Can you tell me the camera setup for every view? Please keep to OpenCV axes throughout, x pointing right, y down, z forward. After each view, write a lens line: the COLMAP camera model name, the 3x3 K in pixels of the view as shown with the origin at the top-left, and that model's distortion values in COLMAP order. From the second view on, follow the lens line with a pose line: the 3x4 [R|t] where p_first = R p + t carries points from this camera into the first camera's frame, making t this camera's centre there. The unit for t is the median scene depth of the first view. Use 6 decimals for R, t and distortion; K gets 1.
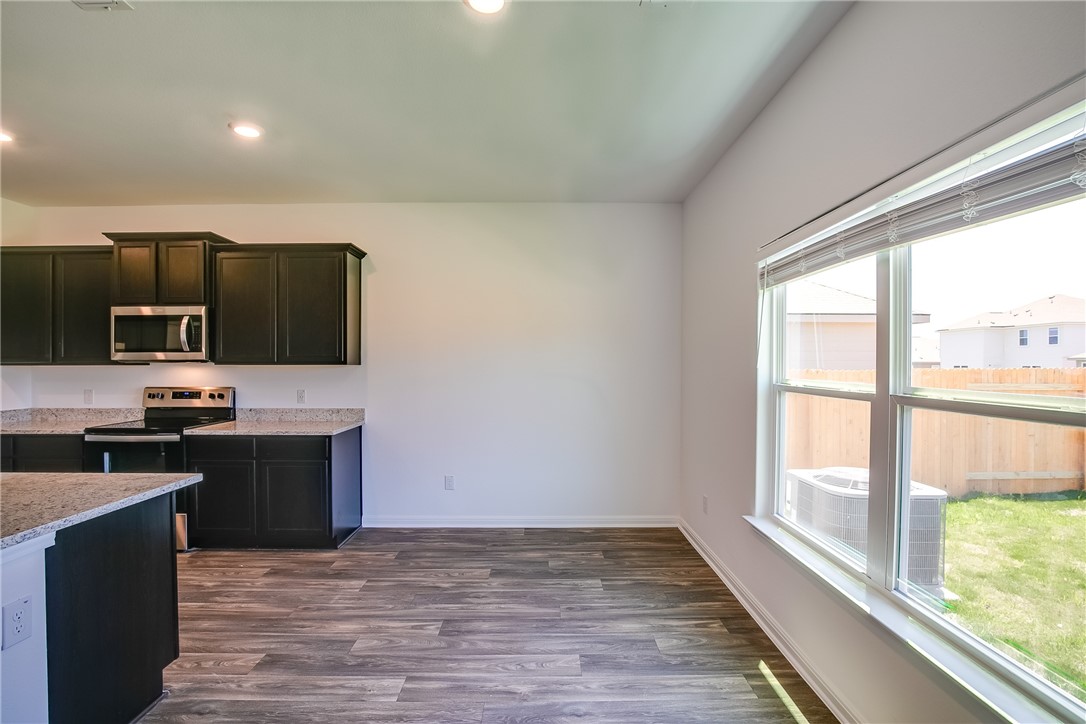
lens RADIAL K [[522.0, 0, 543.6], [0, 522.0, 358.0], [0, 0, 1]] dist [-0.024291, 0.003600]
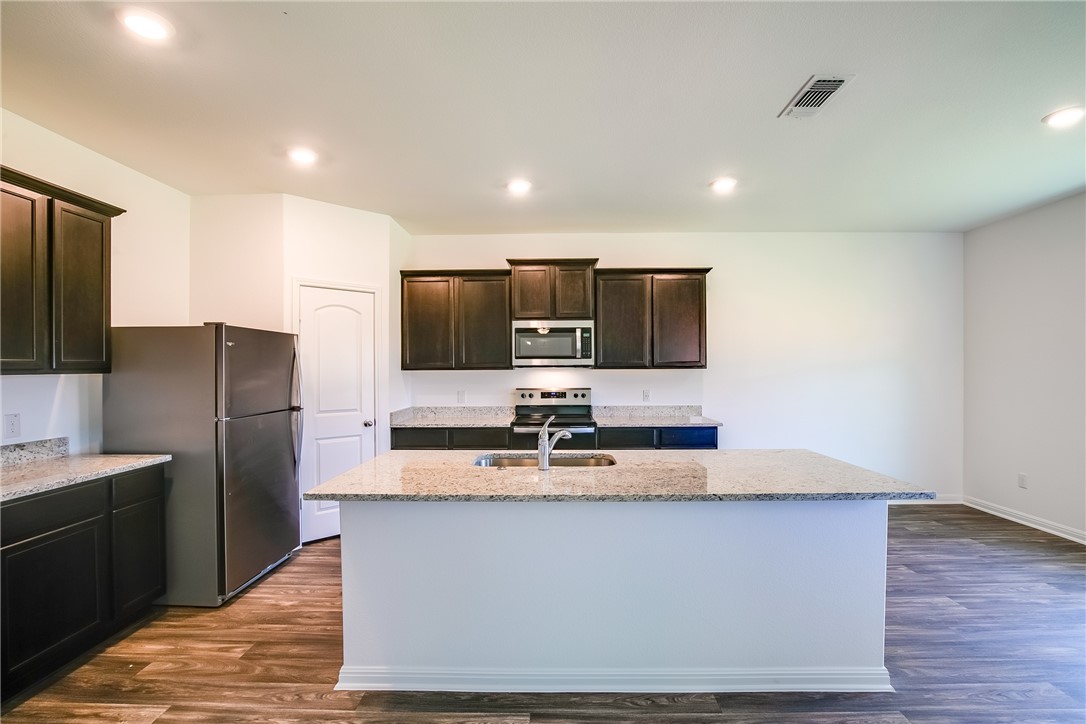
lens RADIAL K [[522.0, 0, 540.3], [0, 522.0, 366.8], [0, 0, 1]] dist [-0.024291, 0.003600]
pose [[0.999869, -0.003376, -0.015816, -1.170055], [0.003478, 0.999973, 0.006413, -0.000716], [0.015794, -0.006467, 0.999854, -0.326074]]
